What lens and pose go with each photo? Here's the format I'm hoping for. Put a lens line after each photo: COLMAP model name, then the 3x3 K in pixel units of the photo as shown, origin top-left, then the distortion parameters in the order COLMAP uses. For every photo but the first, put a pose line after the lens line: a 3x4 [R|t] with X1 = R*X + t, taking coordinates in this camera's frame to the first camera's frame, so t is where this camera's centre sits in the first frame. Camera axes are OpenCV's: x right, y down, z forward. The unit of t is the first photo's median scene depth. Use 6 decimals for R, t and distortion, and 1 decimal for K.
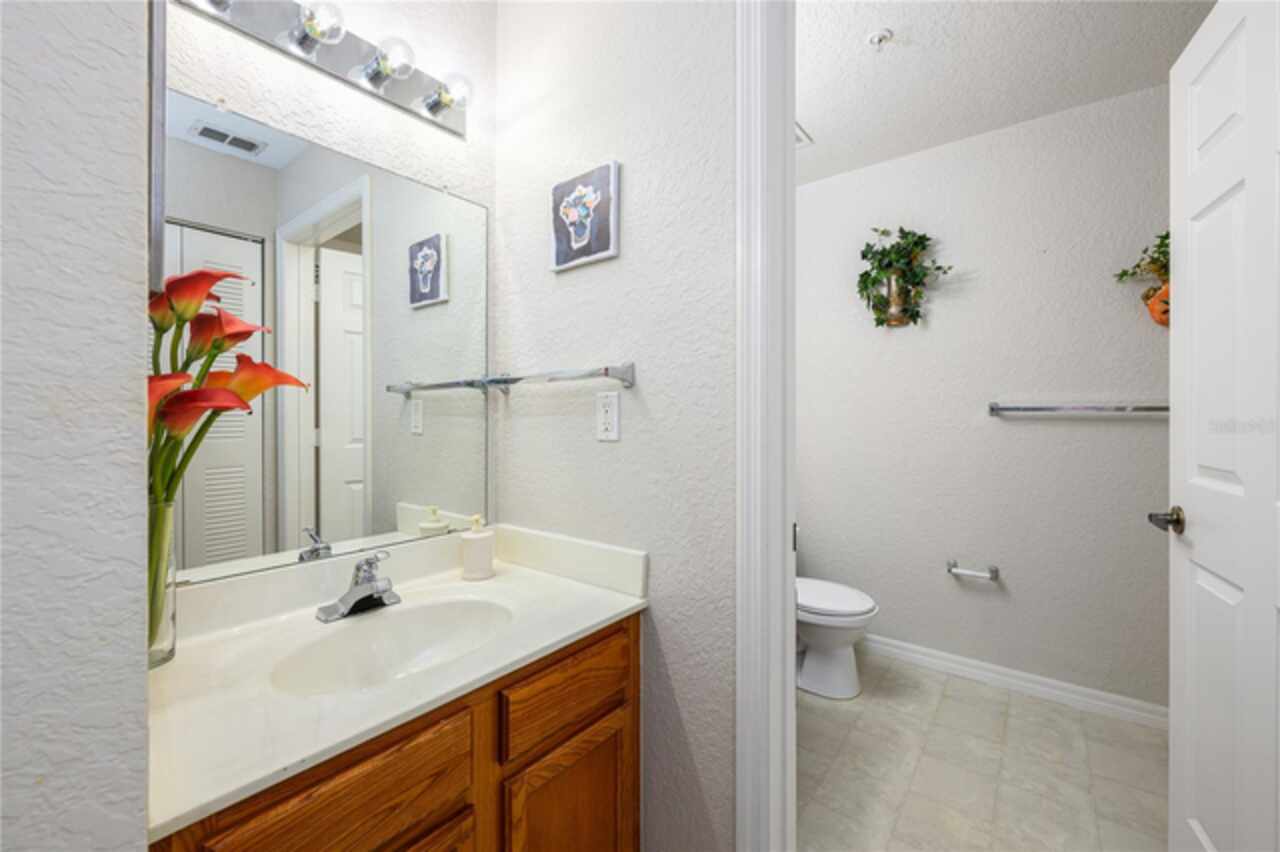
lens RADIAL K [[509.3, 0, 636.3], [0, 509.3, 430.3], [0, 0, 1]] dist [0.000369, 0.000275]
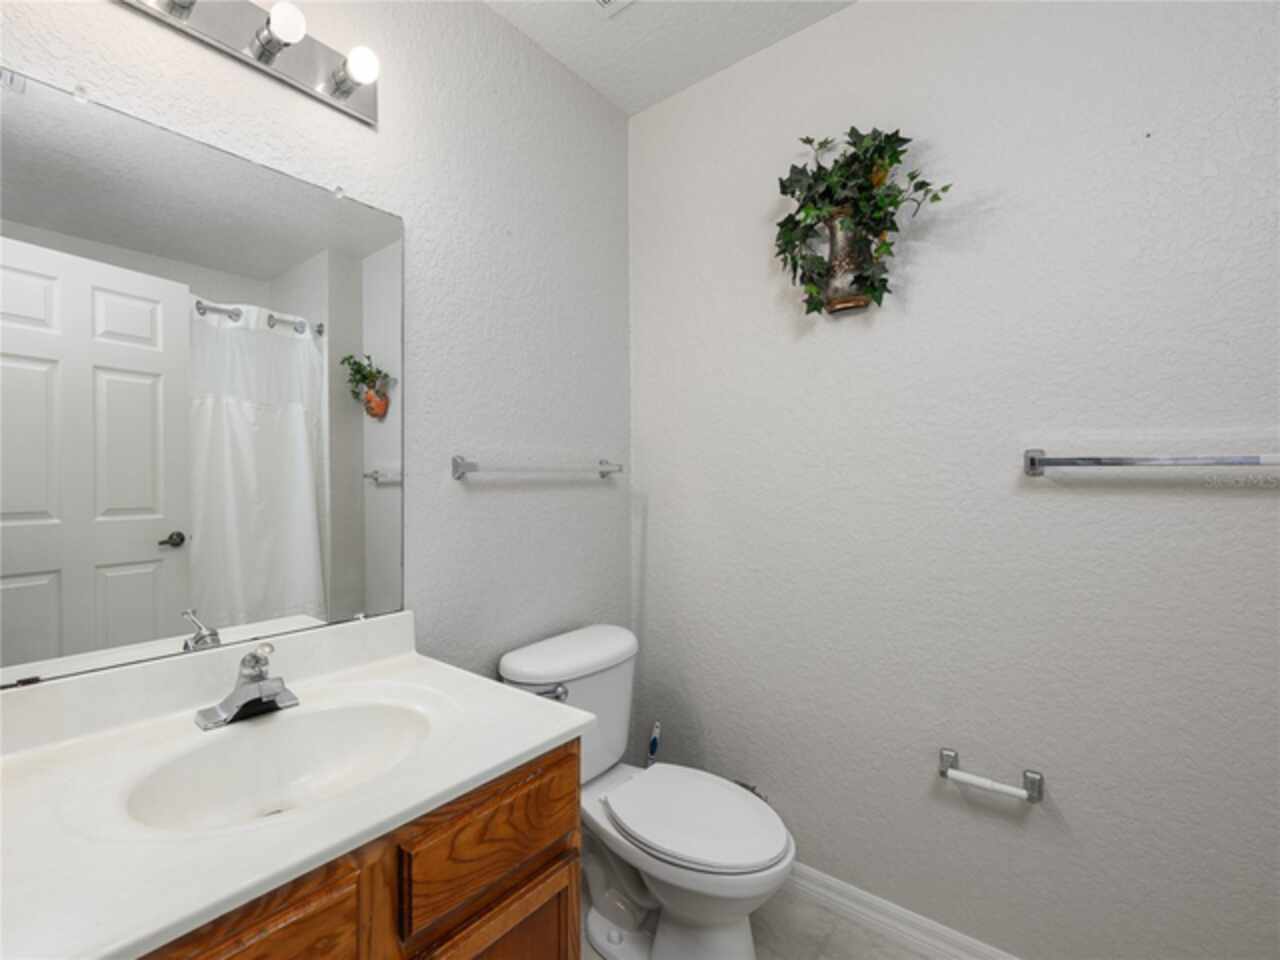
lens RADIAL K [[549.1, 0, 639.6], [0, 549.1, 493.4], [0, 0, 1]] dist [0.019452, 0.000081]
pose [[0.990041, 0.002094, -0.140764, 0.373641], [-0.001745, 0.999995, 0.002605, -0.010964], [0.140769, -0.002334, 0.990040, 0.381362]]
